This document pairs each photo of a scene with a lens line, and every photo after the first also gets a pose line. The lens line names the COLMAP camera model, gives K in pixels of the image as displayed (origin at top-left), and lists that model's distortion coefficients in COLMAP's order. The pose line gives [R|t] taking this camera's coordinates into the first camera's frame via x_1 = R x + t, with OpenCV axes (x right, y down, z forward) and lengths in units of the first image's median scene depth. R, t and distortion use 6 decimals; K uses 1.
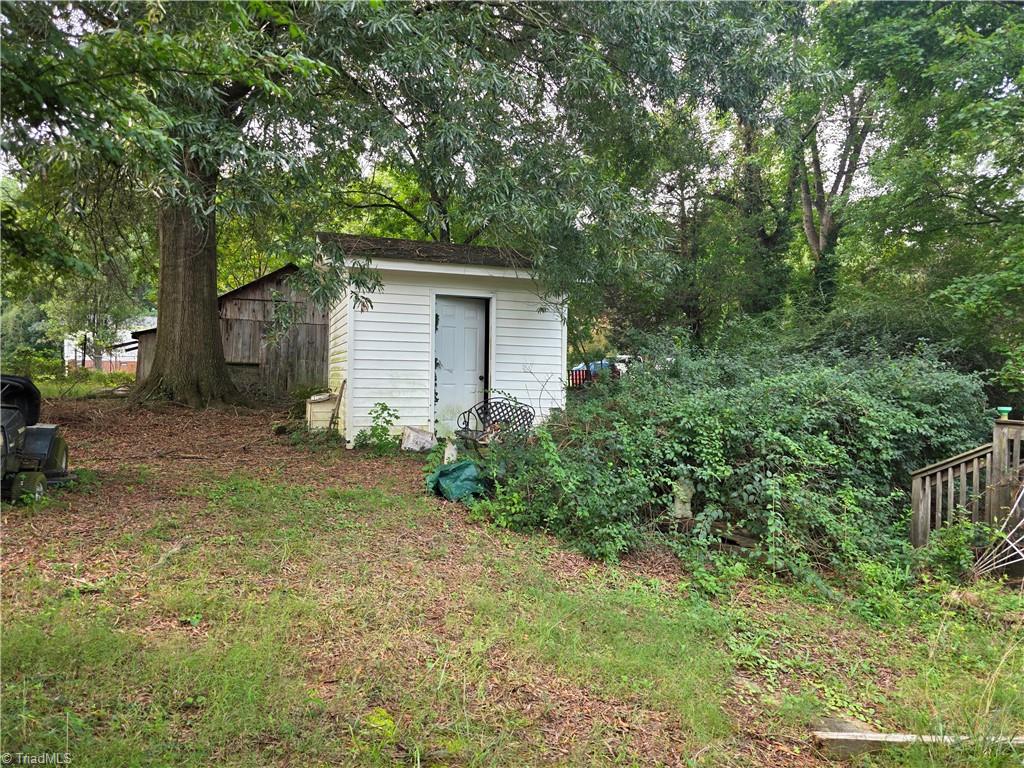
lens RADIAL K [[693.7, 0, 511.7], [0, 693.7, 385.5], [0, 0, 1]] dist [0.005545, -0.007842]
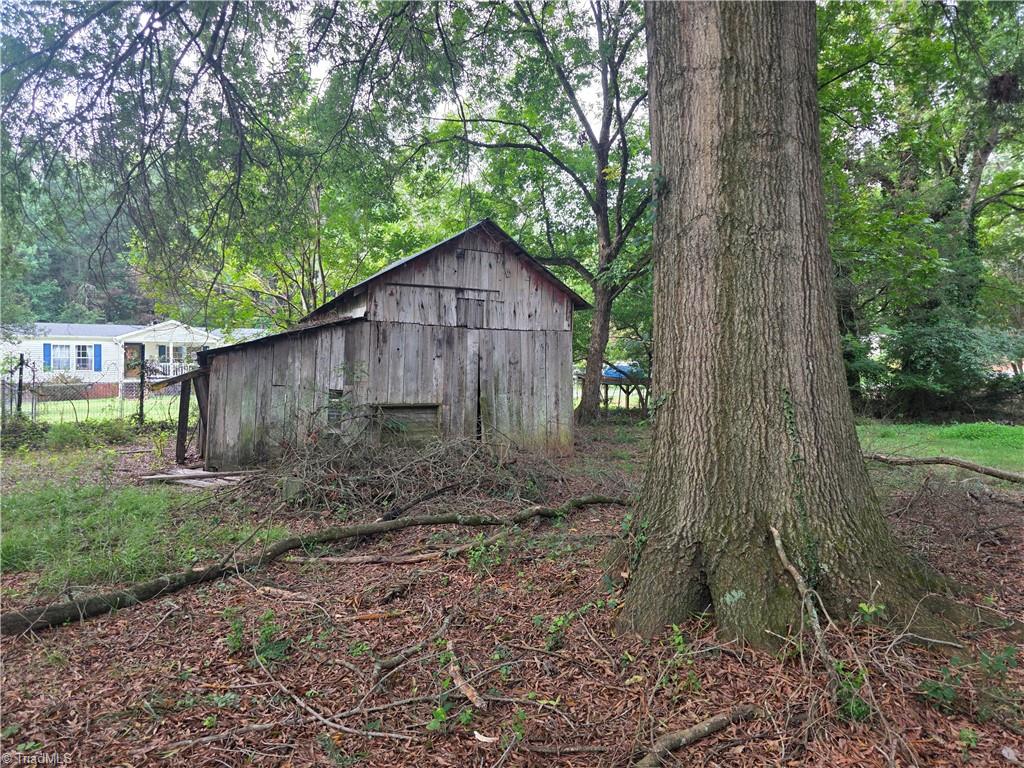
lens RADIAL K [[693.7, 0, 511.2], [0, 693.7, 388.9], [0, 0, 1]] dist [0.005545, -0.007842]
pose [[0.981187, -0.029555, 0.190783, -0.407367], [0.029279, 0.999562, 0.004267, -0.043996], [-0.190826, 0.001399, 0.981623, 0.459373]]
